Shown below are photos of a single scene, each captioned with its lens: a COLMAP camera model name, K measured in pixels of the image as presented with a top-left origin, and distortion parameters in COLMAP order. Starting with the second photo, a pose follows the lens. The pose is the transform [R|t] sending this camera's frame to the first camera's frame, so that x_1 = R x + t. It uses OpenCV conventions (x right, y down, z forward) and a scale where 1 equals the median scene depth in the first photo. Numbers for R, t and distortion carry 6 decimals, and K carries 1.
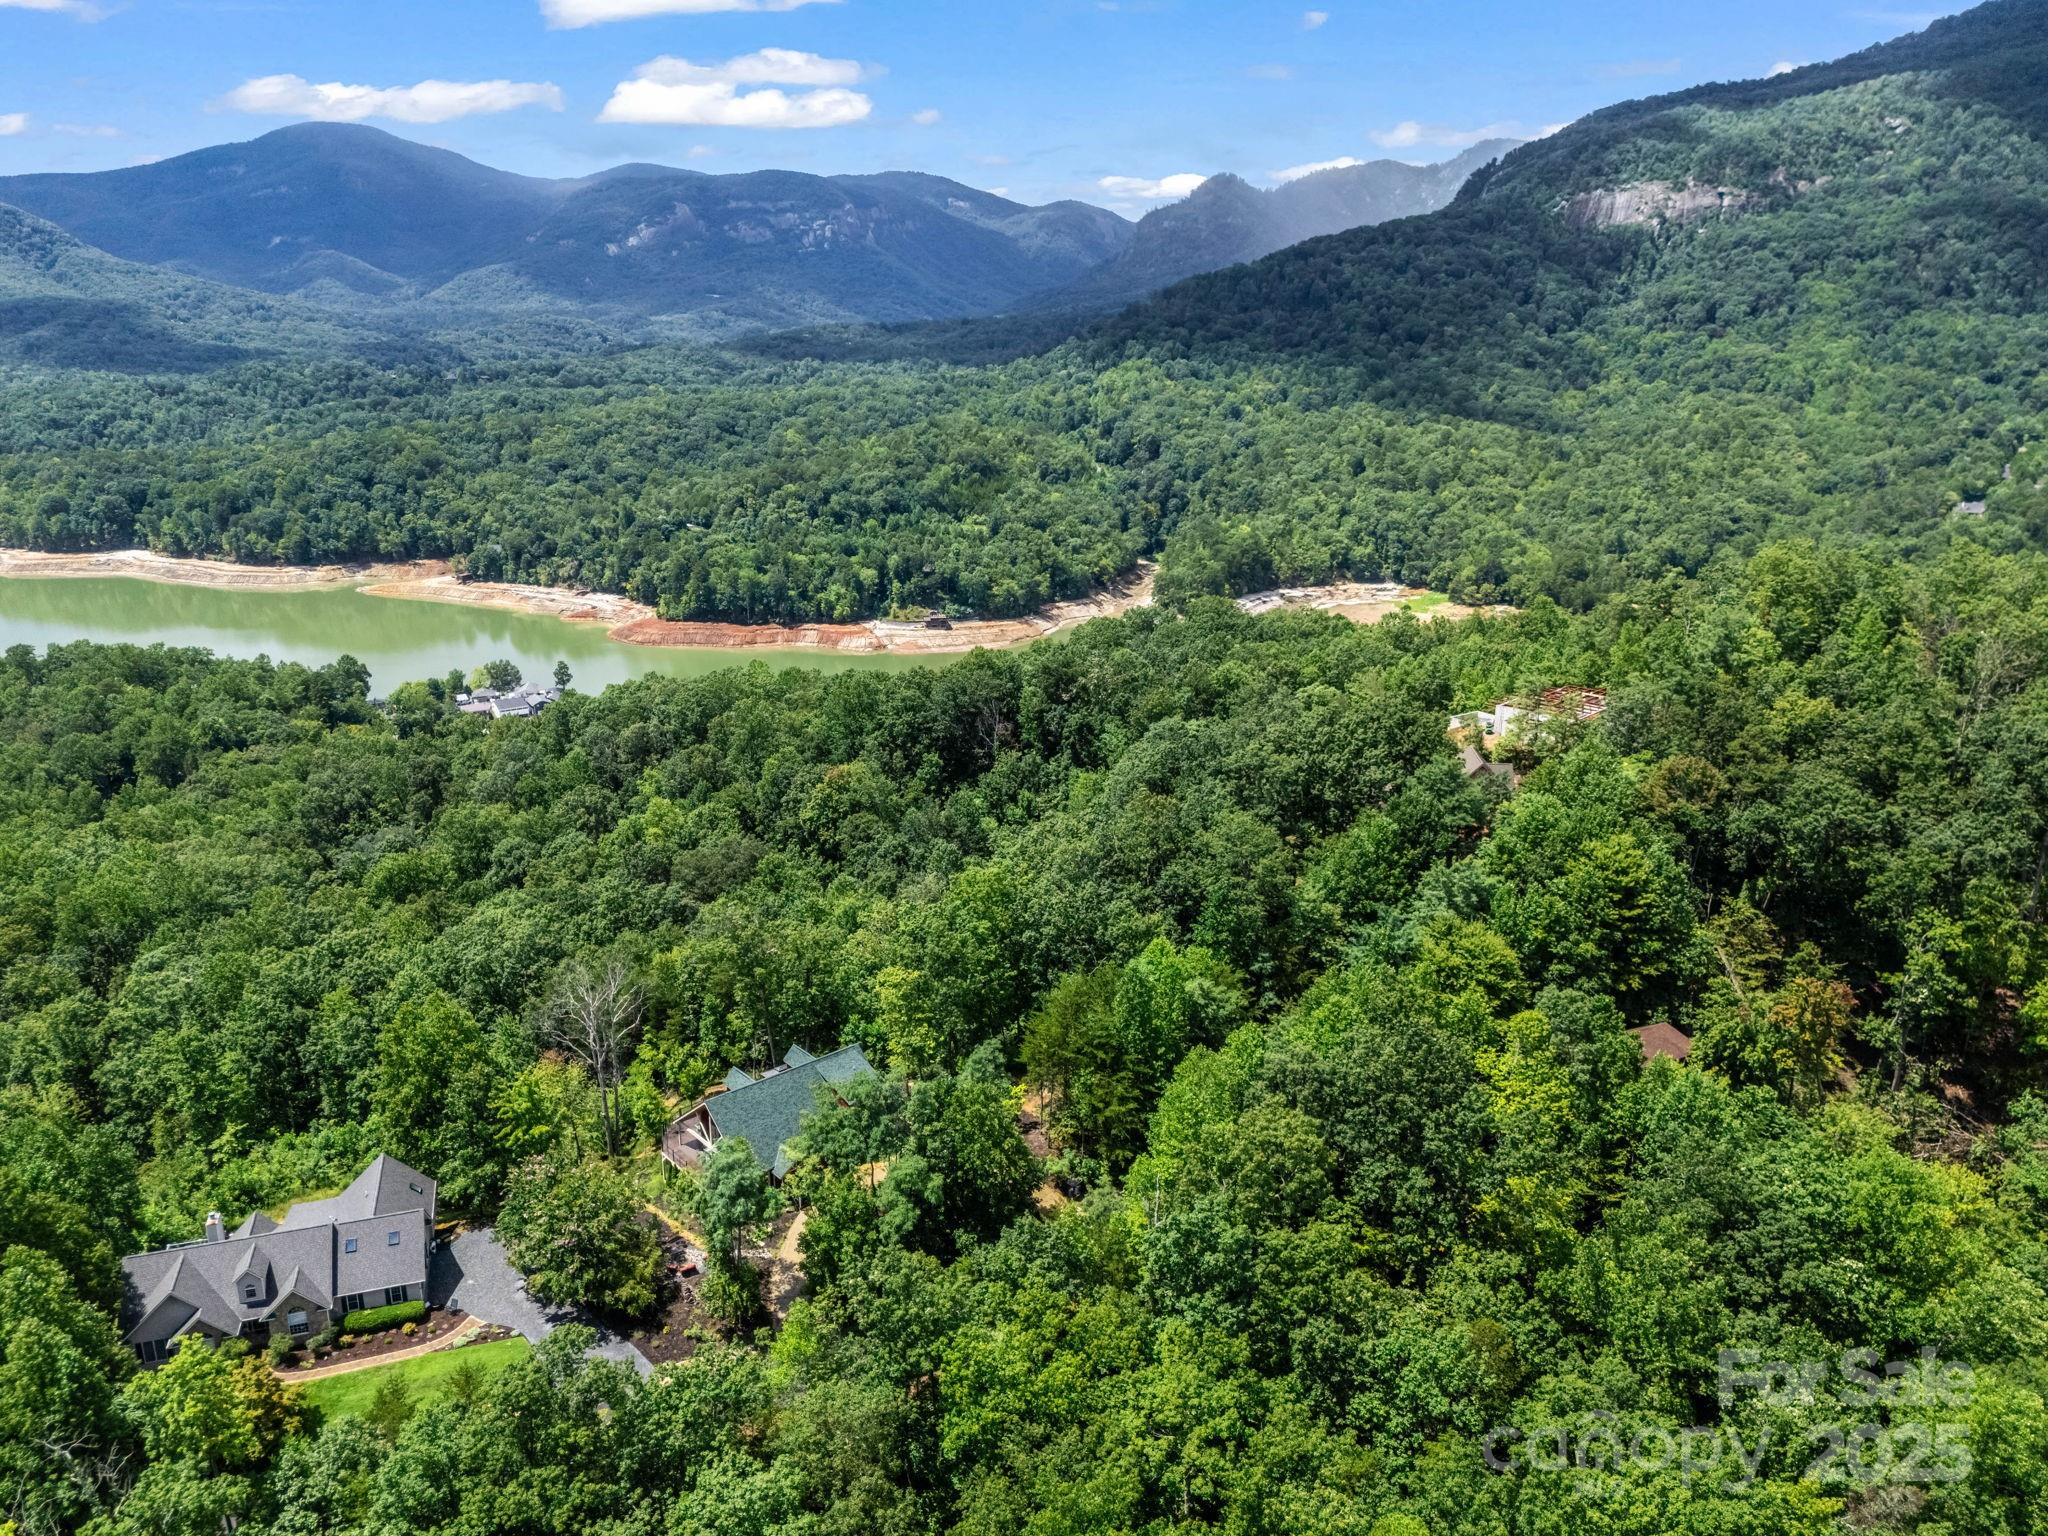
lens RADIAL K [[1538.7, 0, 1023.9], [0, 1538.7, 779.5], [0, 0, 1]] dist [0.094298, -0.100693]
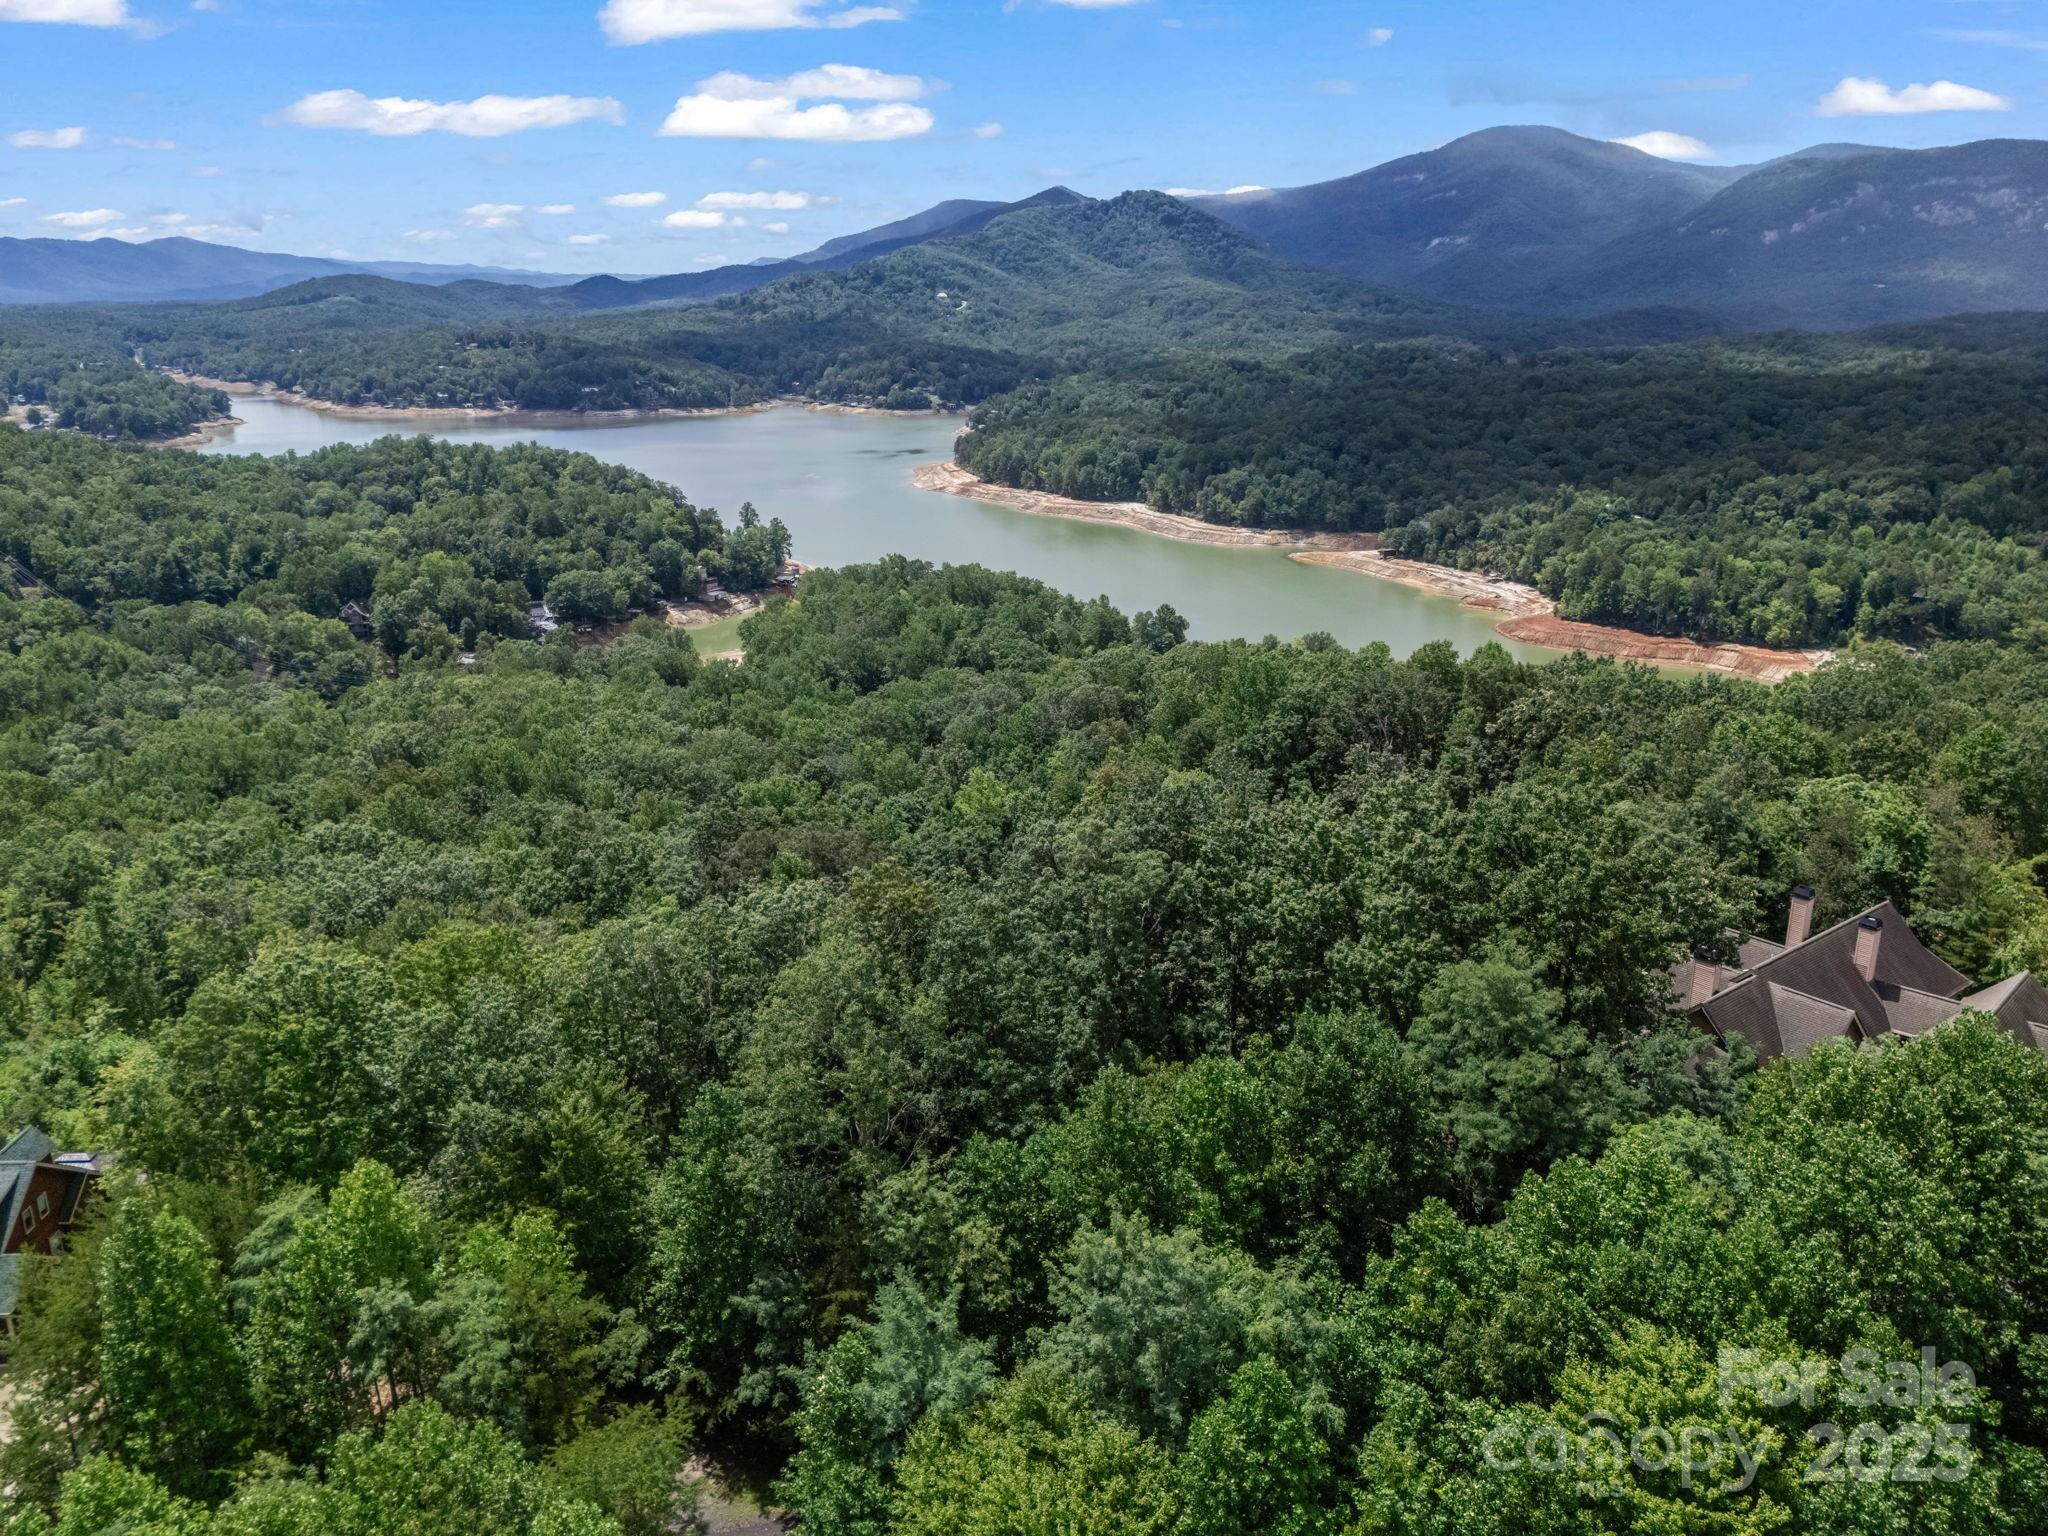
lens RADIAL K [[1537.9, 0, 1019.1], [0, 1537.9, 777.0], [0, 0, 1]] dist [0.089718, -0.092439]
pose [[0.773429, 0.190775, -0.604493, 0.072413], [-0.192152, 0.979327, 0.063218, -0.010645], [0.604057, 0.067260, 0.794098, 0.111158]]
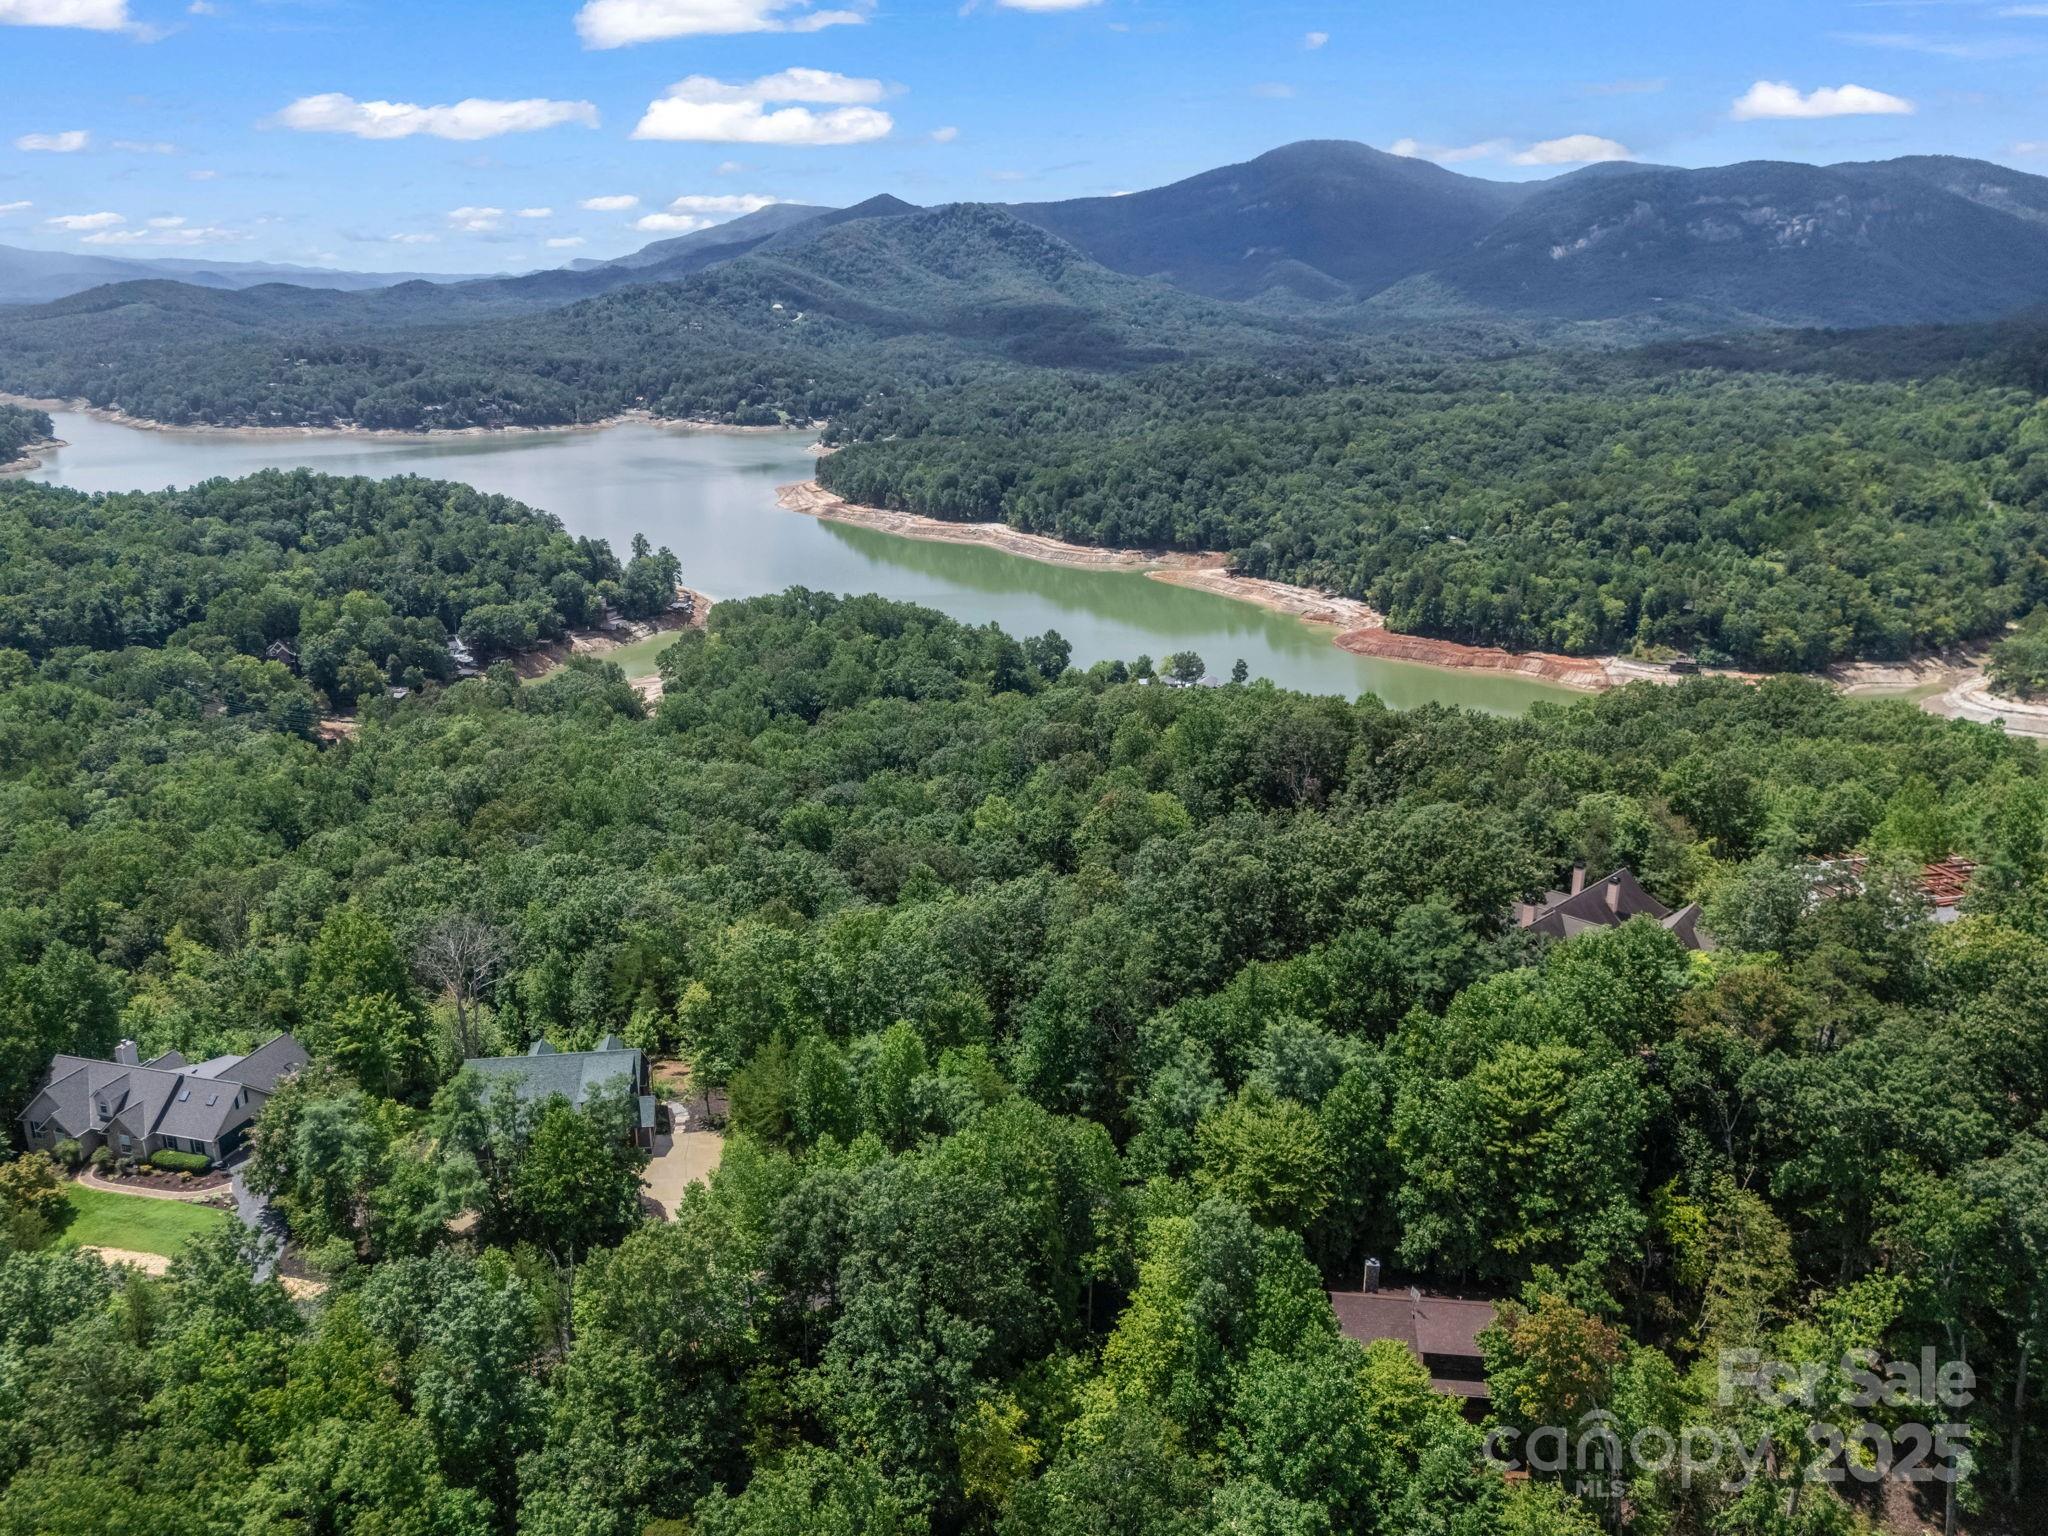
lens RADIAL K [[1541.5, 0, 1020.0], [0, 1541.5, 775.4], [0, 0, 1]] dist [0.089588, -0.096363]
pose [[0.838370, 0.165111, -0.519494, 0.089324], [-0.167635, 0.984932, 0.042509, -0.013630], [0.518685, 0.051447, 0.853416, 0.036318]]
